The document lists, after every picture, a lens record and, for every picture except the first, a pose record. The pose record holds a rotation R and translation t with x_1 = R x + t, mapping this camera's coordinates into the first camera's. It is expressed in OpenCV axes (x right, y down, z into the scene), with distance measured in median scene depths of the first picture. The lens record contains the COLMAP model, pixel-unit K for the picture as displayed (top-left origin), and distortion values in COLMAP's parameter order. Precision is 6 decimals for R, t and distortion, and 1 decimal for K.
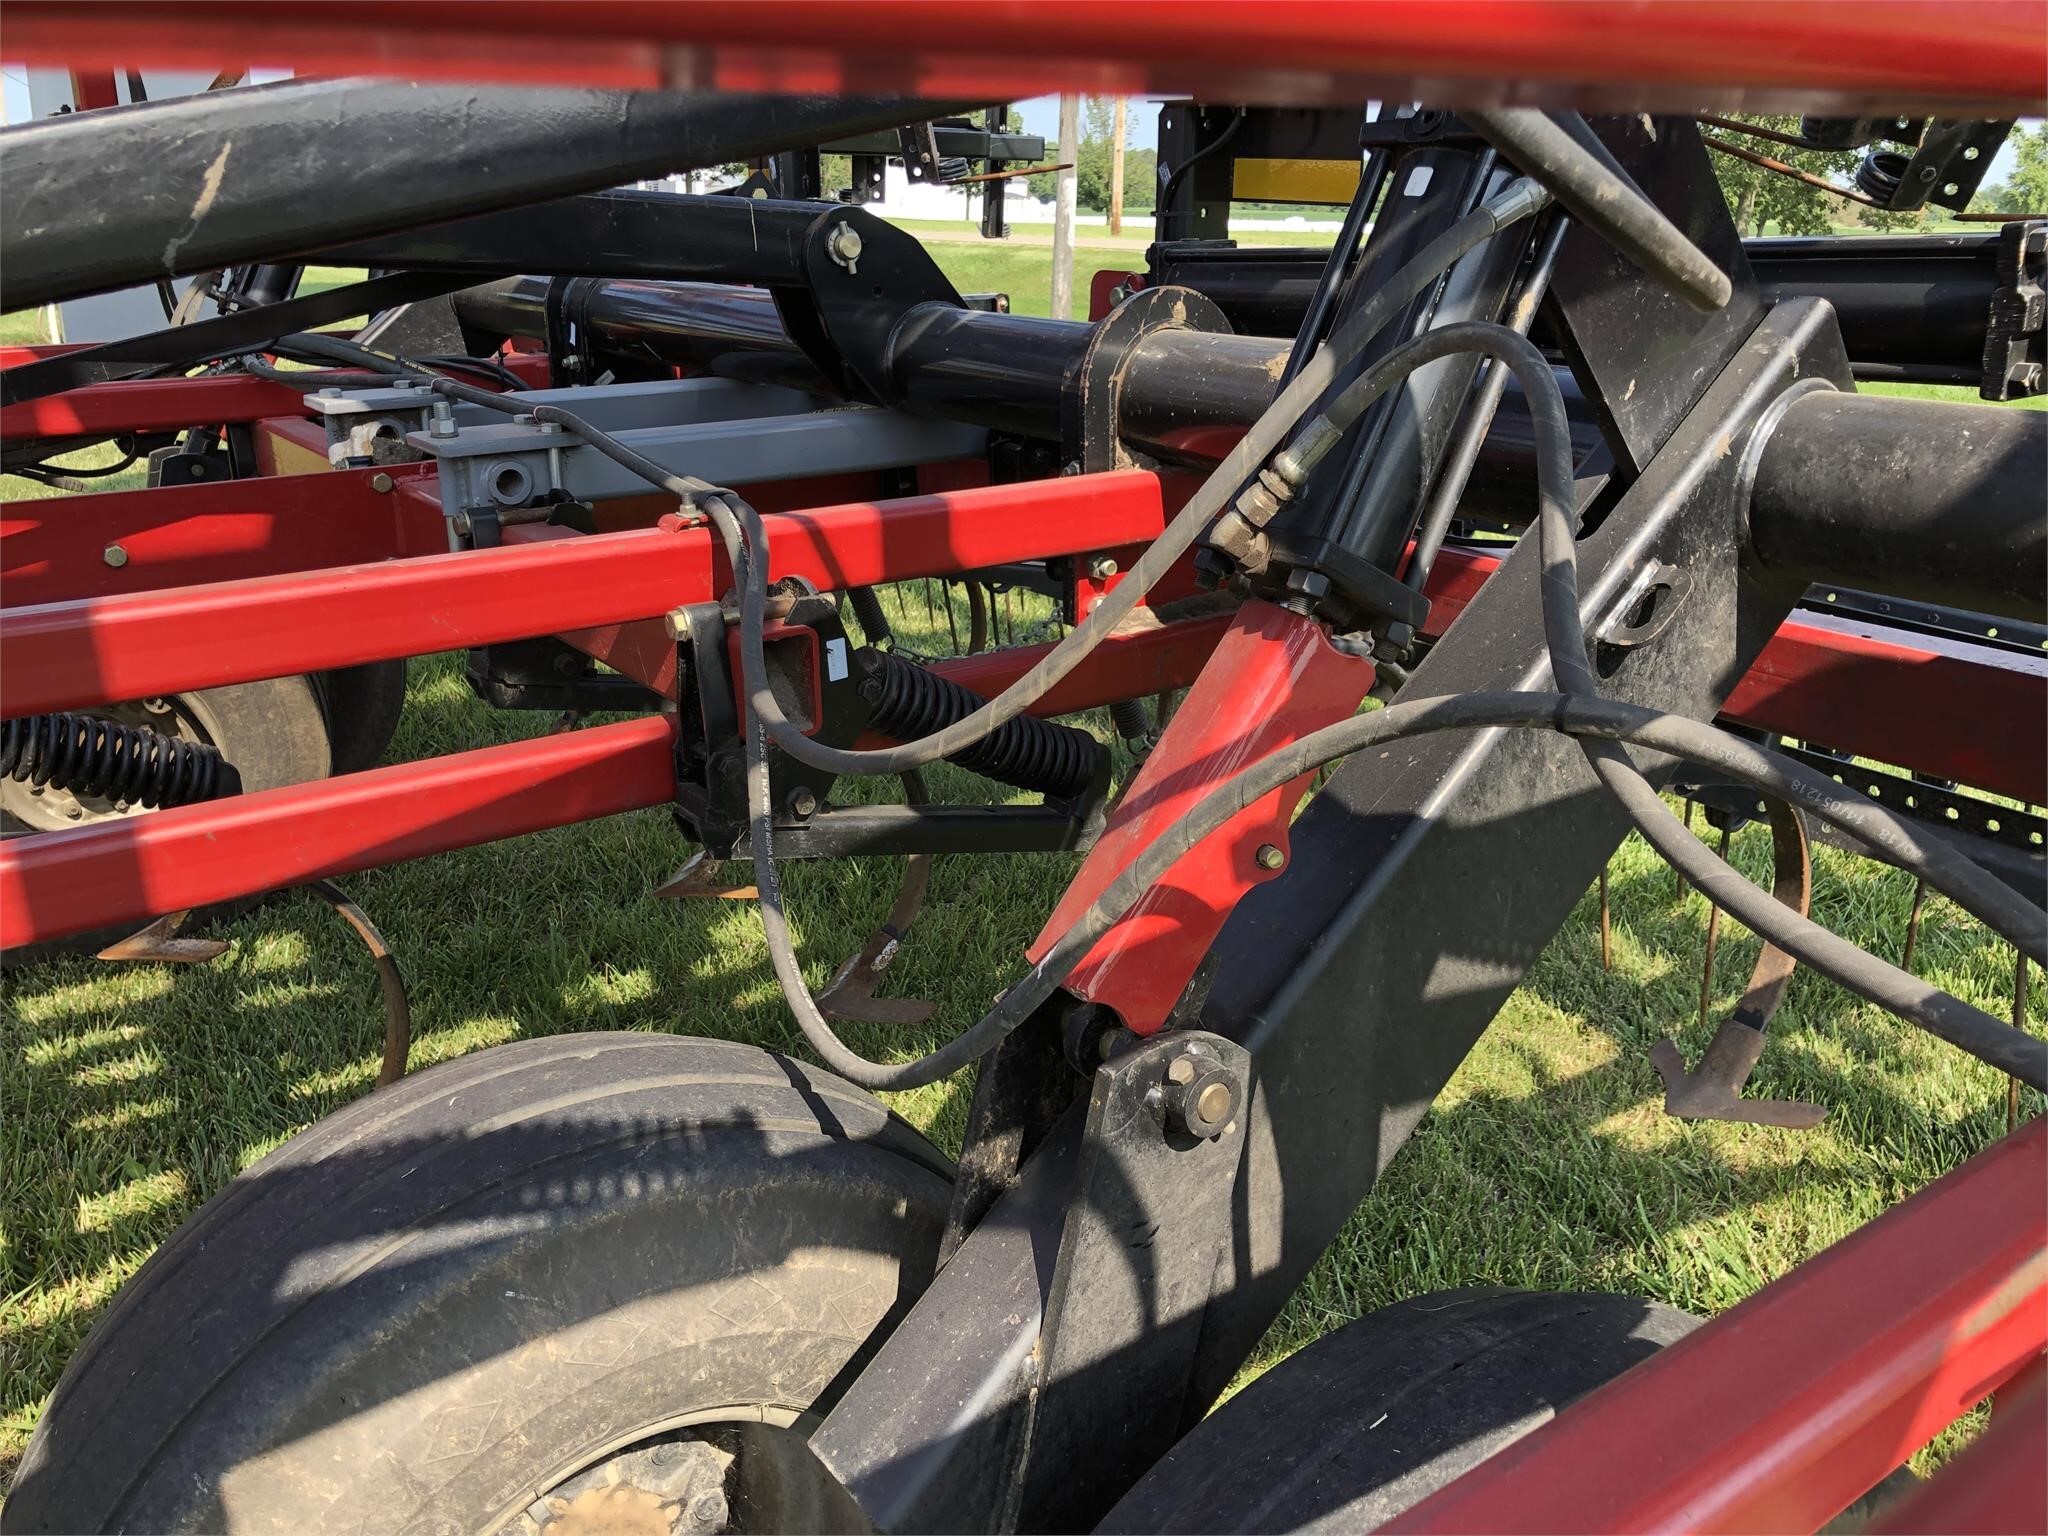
lens RADIAL K [[1674.0, 0, 1015.1], [0, 1674.0, 743.4], [0, 0, 1]] dist [0.010708, -0.004016]
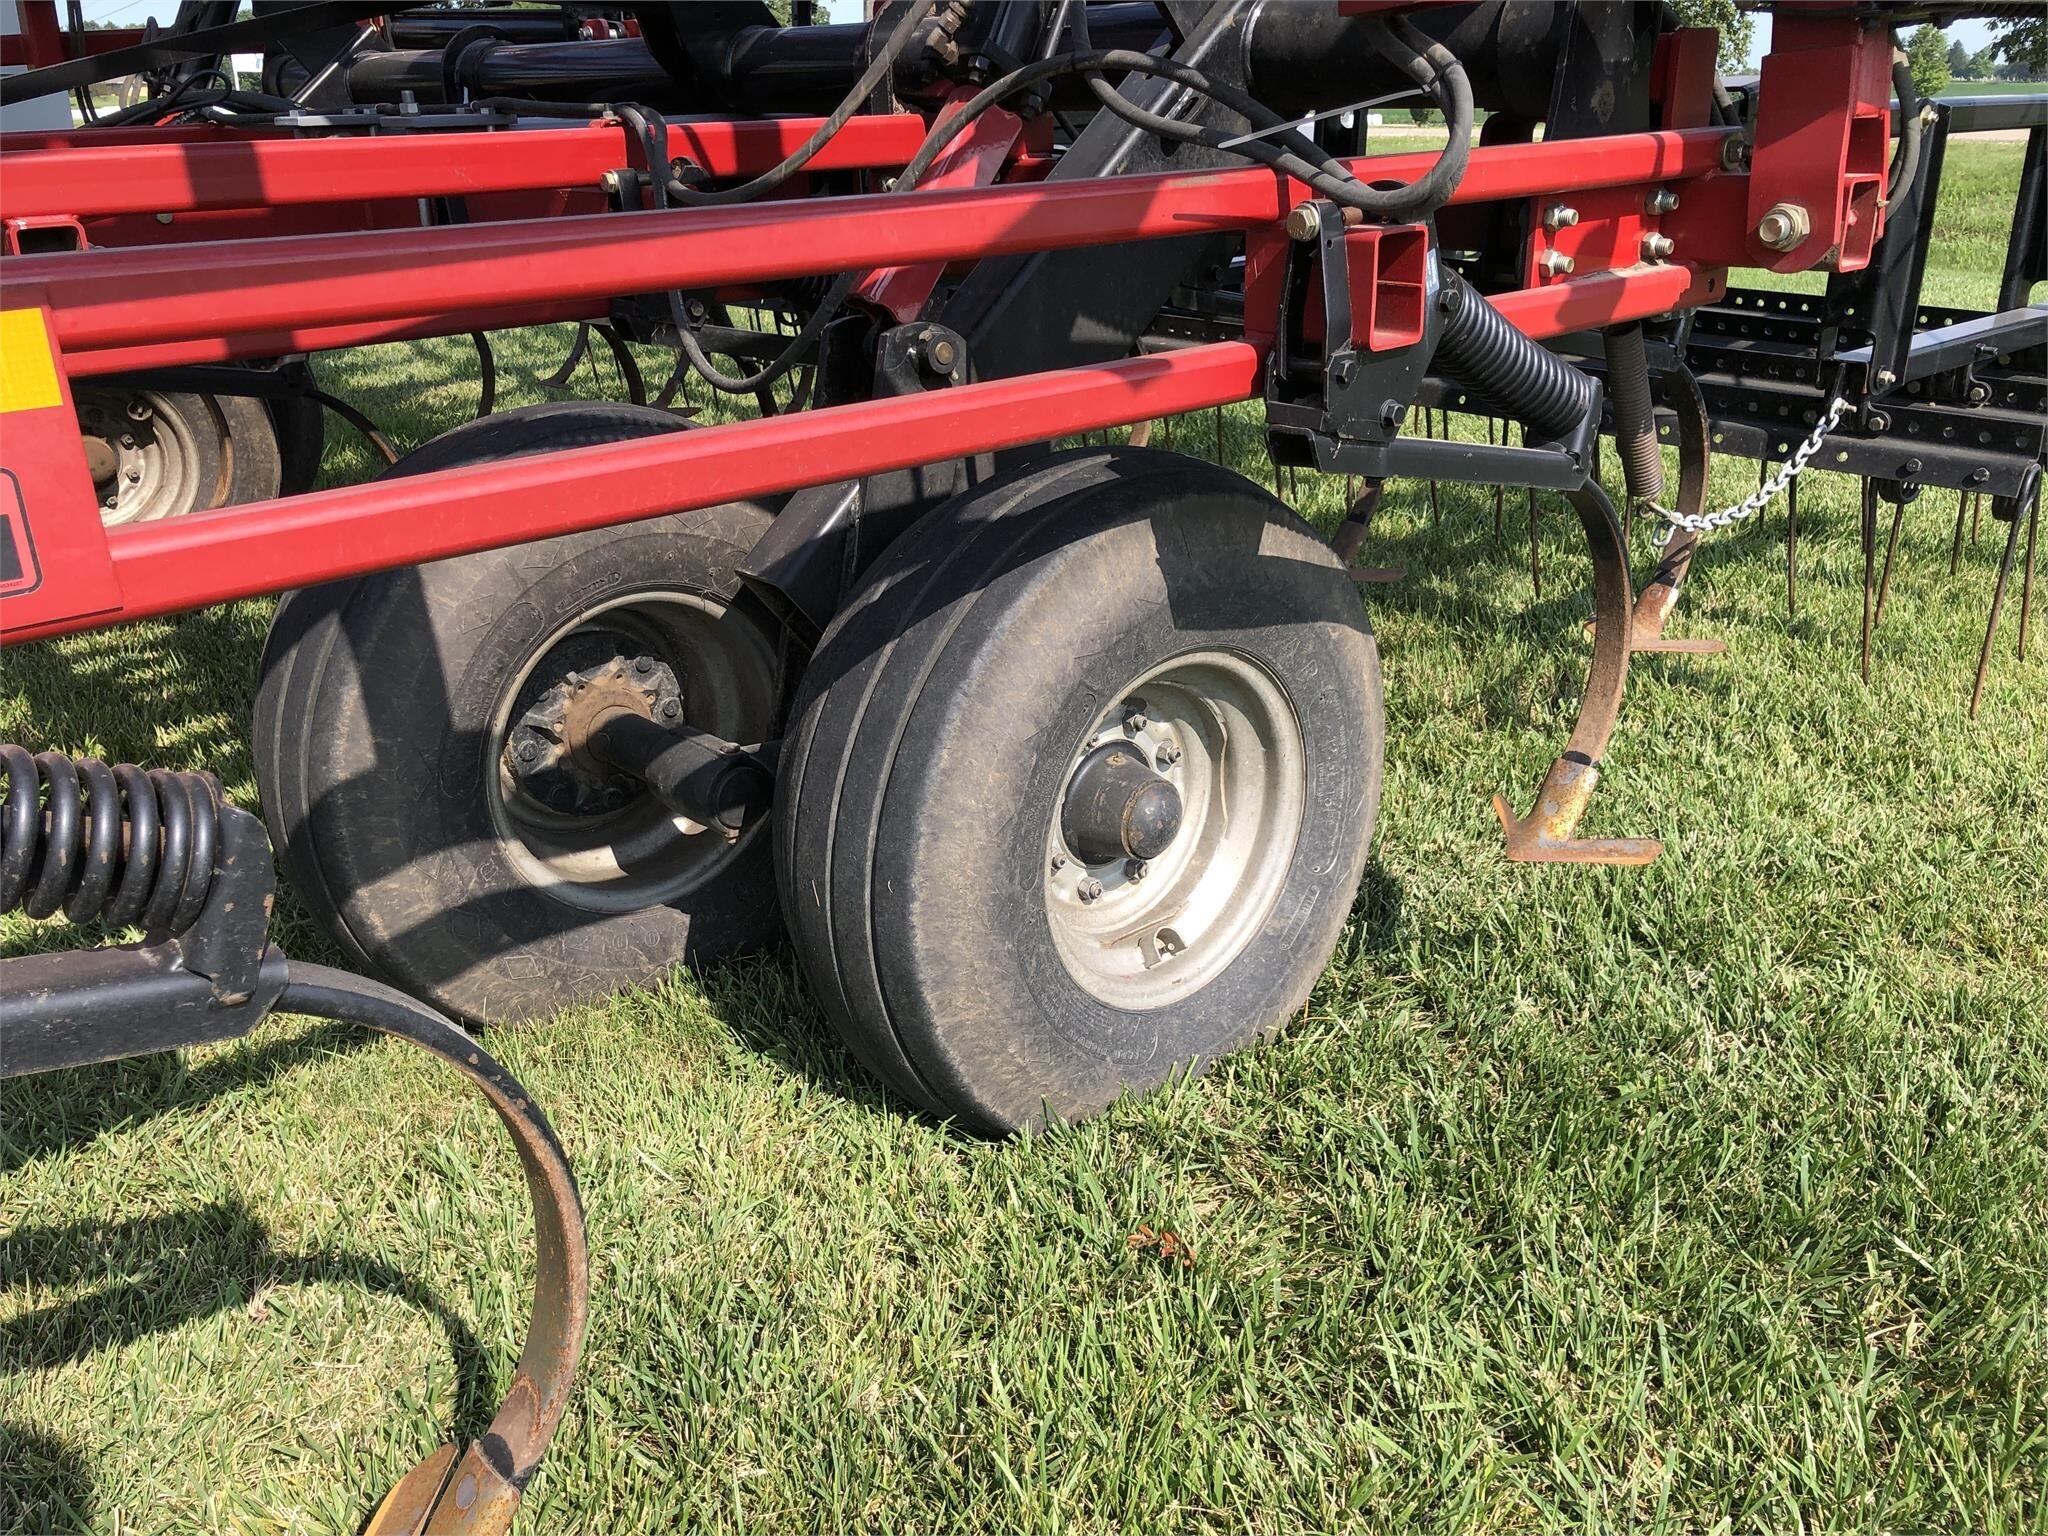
lens RADIAL K [[1673.2, 0, 1021.9], [0, 1673.2, 754.8], [0, 0, 1]] dist [0.030902, -0.012045]
pose [[0.994103, -0.057830, 0.091729, 0.006743], [0.052670, 0.996943, 0.057706, 0.457422], [-0.094786, -0.052535, 0.994111, -0.725664]]
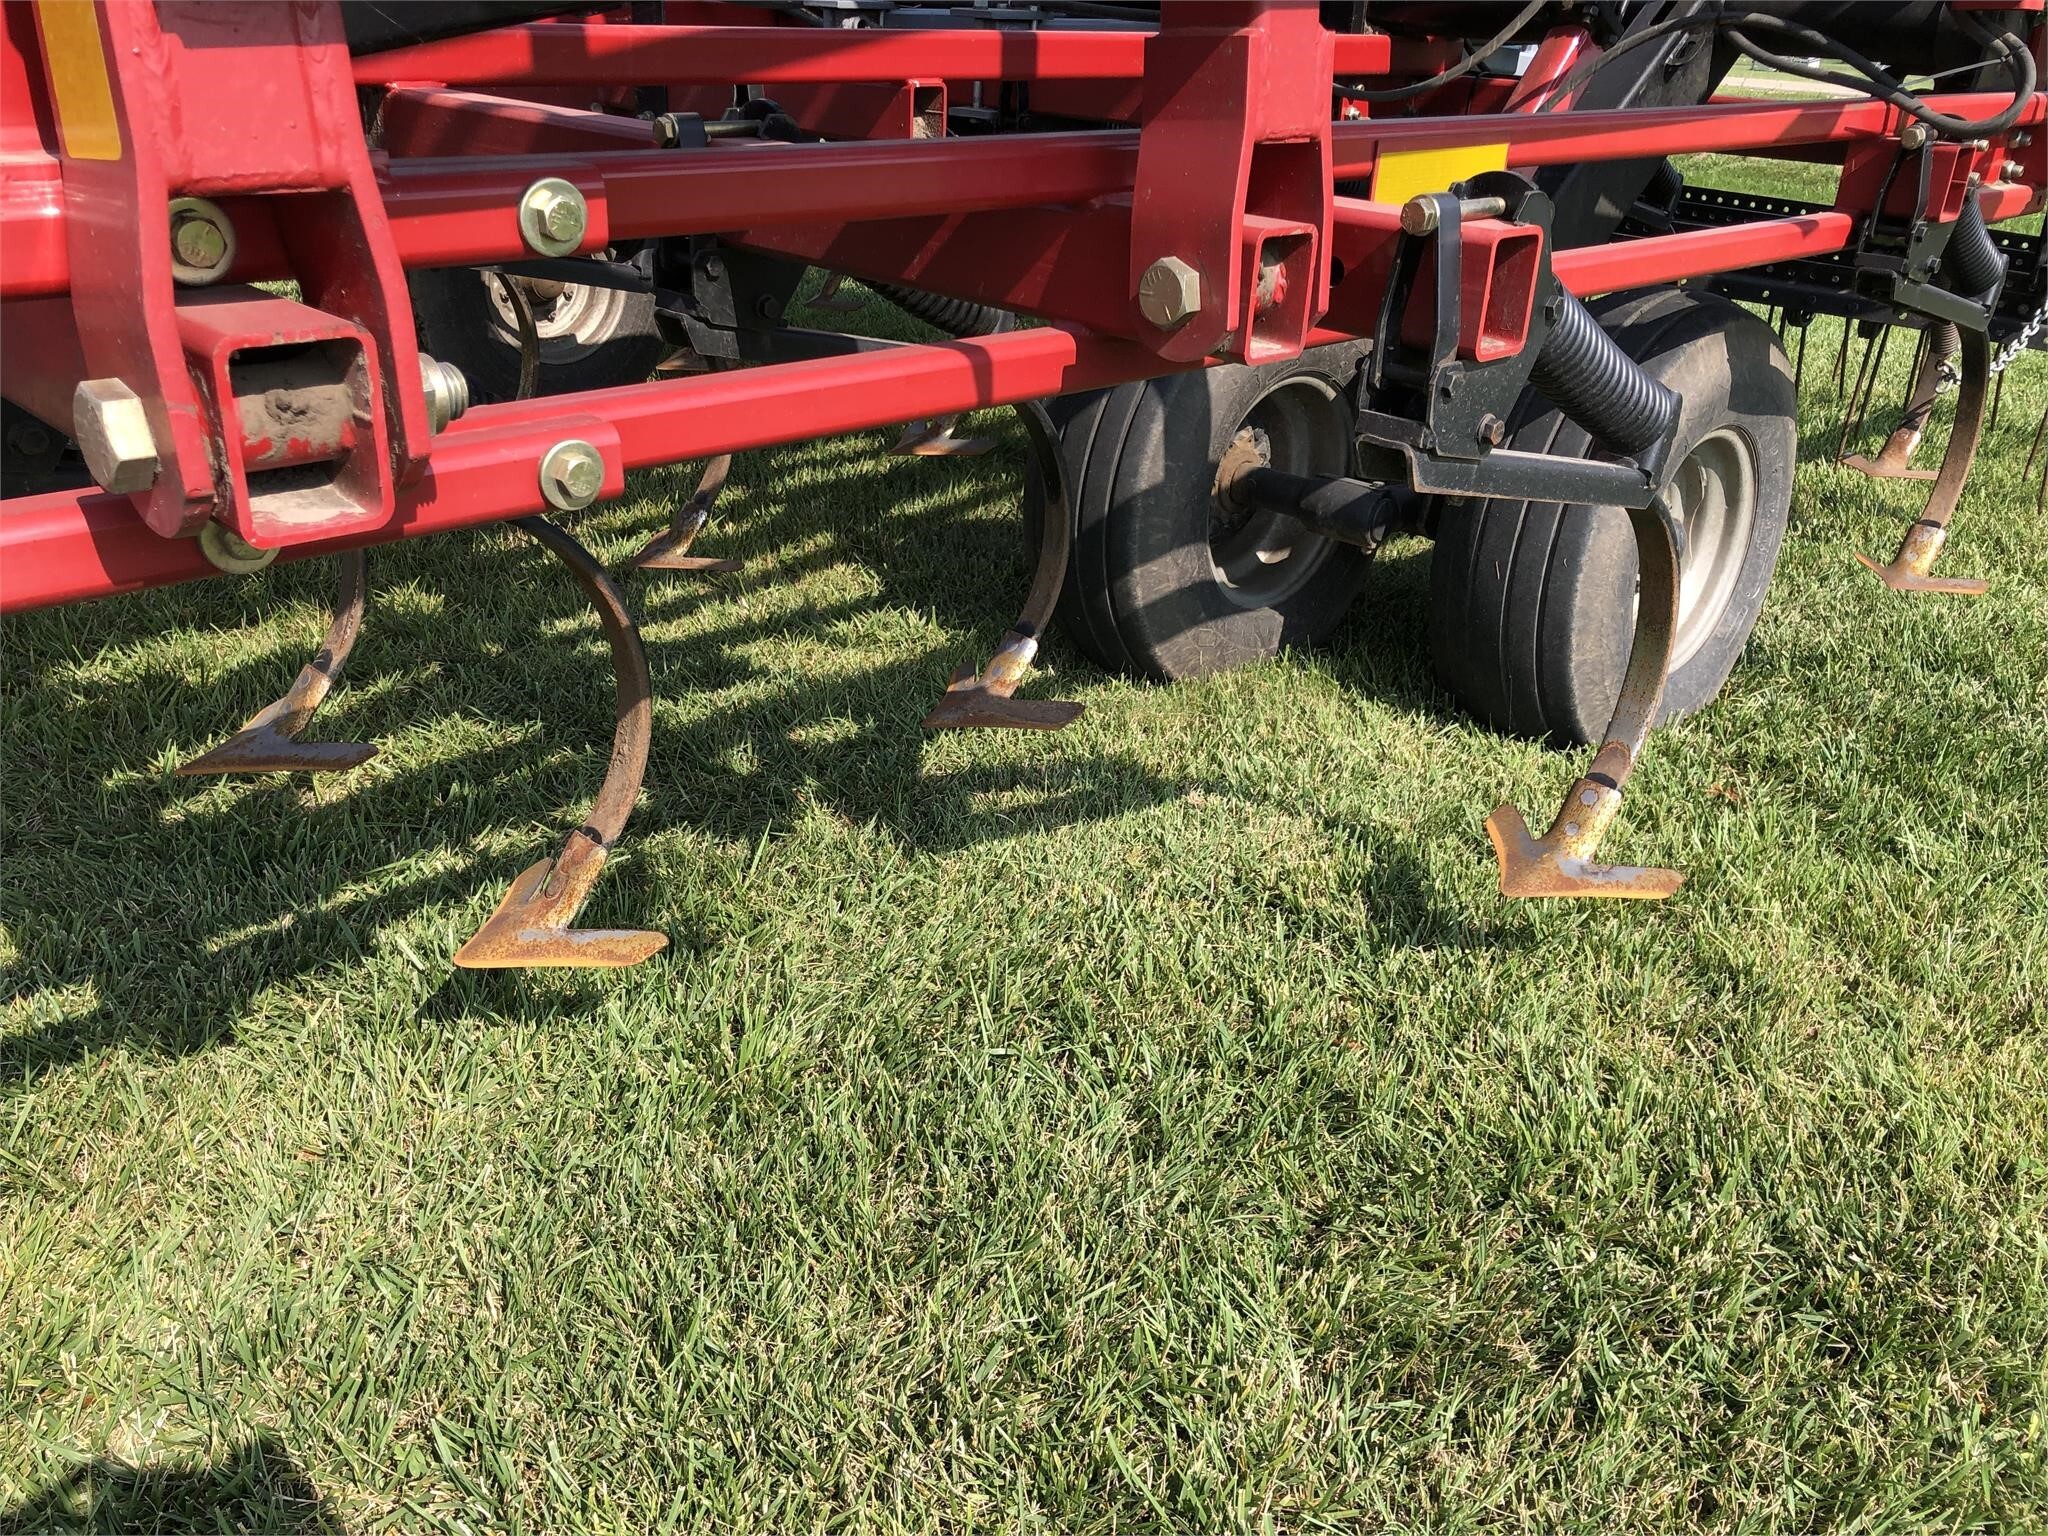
lens RADIAL K [[1690.4, 0, 1024.0], [0, 1690.4, 768.0], [0, 0, 1]] dist [0.089429, -0.088343]
pose [[0.985047, -0.024489, 0.170538, -0.973010], [0.005139, 0.993582, 0.112996, 0.640216], [-0.172210, -0.110430, 0.978851, -1.350434]]
